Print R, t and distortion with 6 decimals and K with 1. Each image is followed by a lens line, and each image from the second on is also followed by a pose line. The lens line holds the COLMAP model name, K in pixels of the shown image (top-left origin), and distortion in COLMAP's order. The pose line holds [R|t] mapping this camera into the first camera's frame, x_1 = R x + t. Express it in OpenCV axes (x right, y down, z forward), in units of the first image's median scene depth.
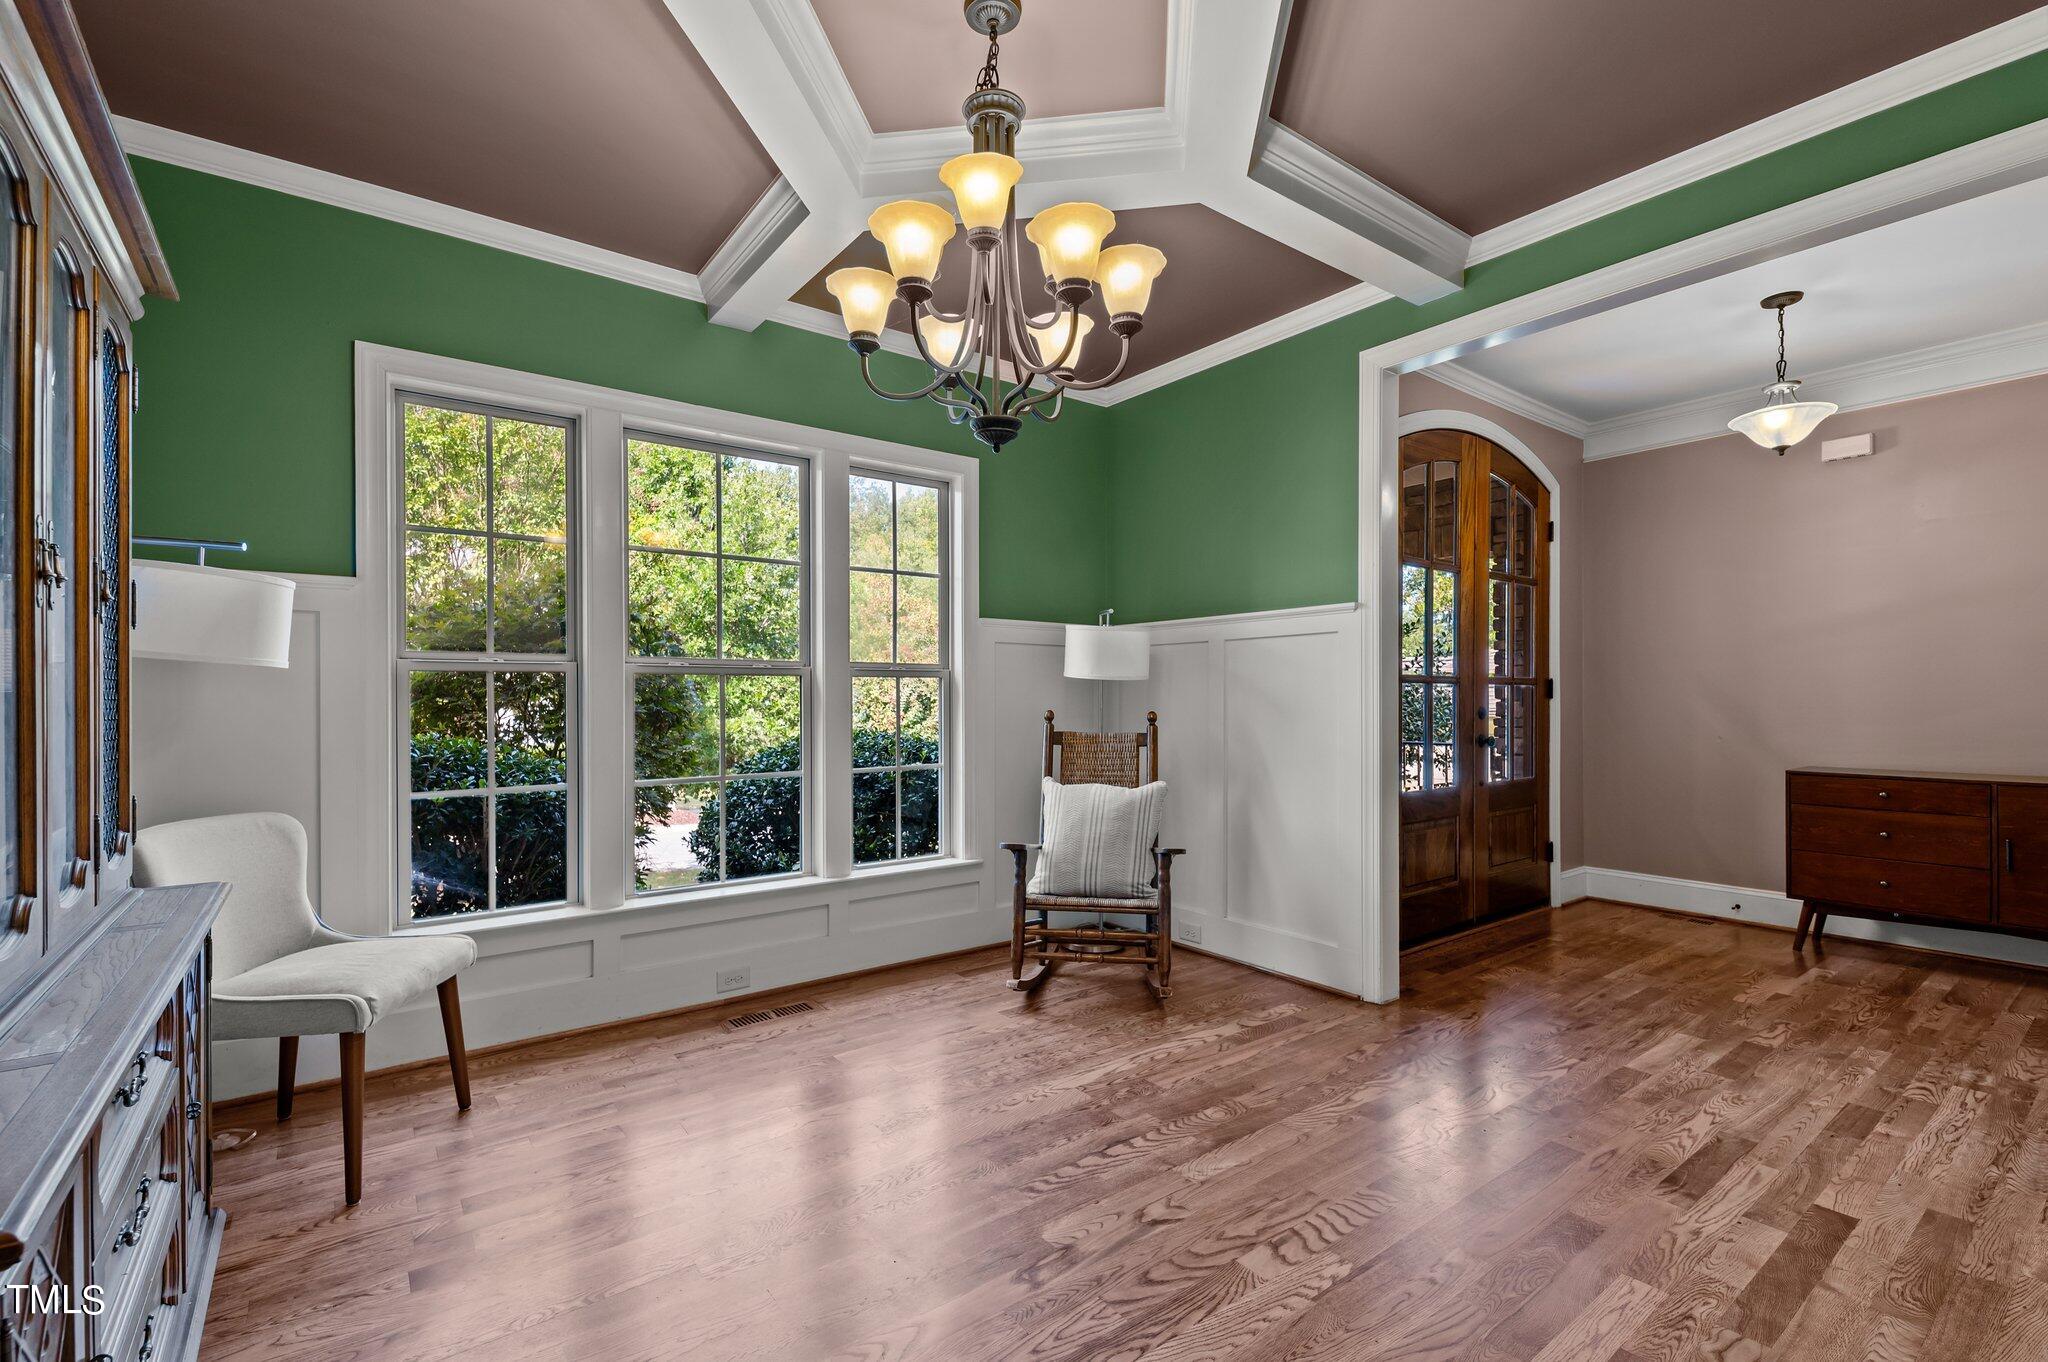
lens RADIAL K [[895.7, 0, 994.8], [0, 895.7, 681.1], [0, 0, 1]] dist [0.003323, -0.000310]
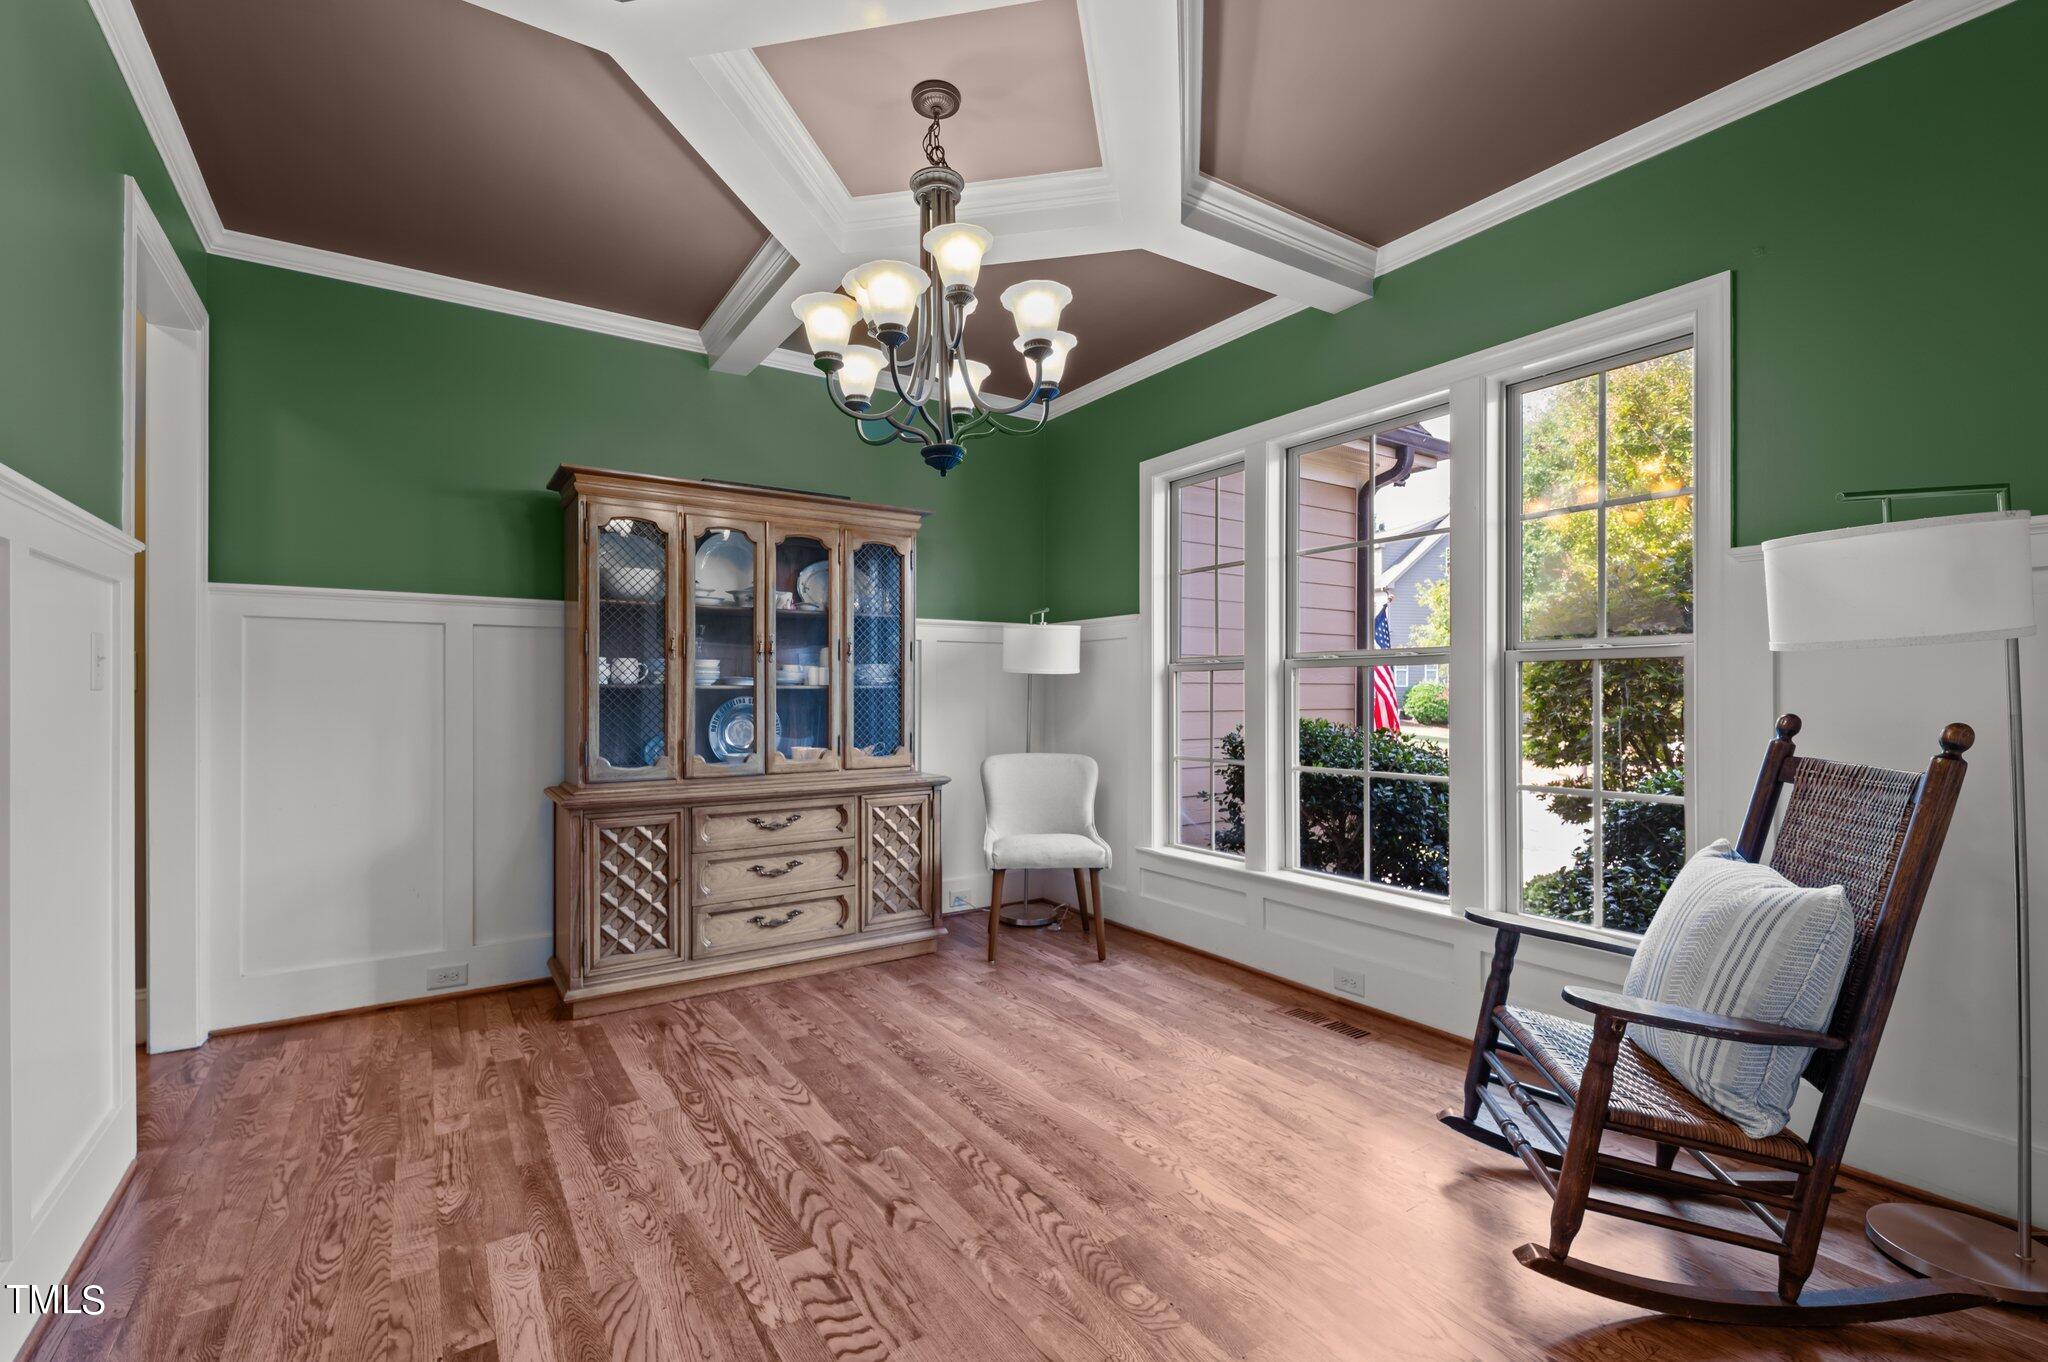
lens RADIAL K [[895.3, 0, 1027.8], [0, 895.3, 670.7], [0, 0, 1]] dist [0.050434, -0.000011]
pose [[-0.039284, -0.014733, -0.999119, 1.010058], [0.028556, 0.999466, -0.015861, 0.001319], [0.998820, -0.029154, -0.038842, 0.993469]]
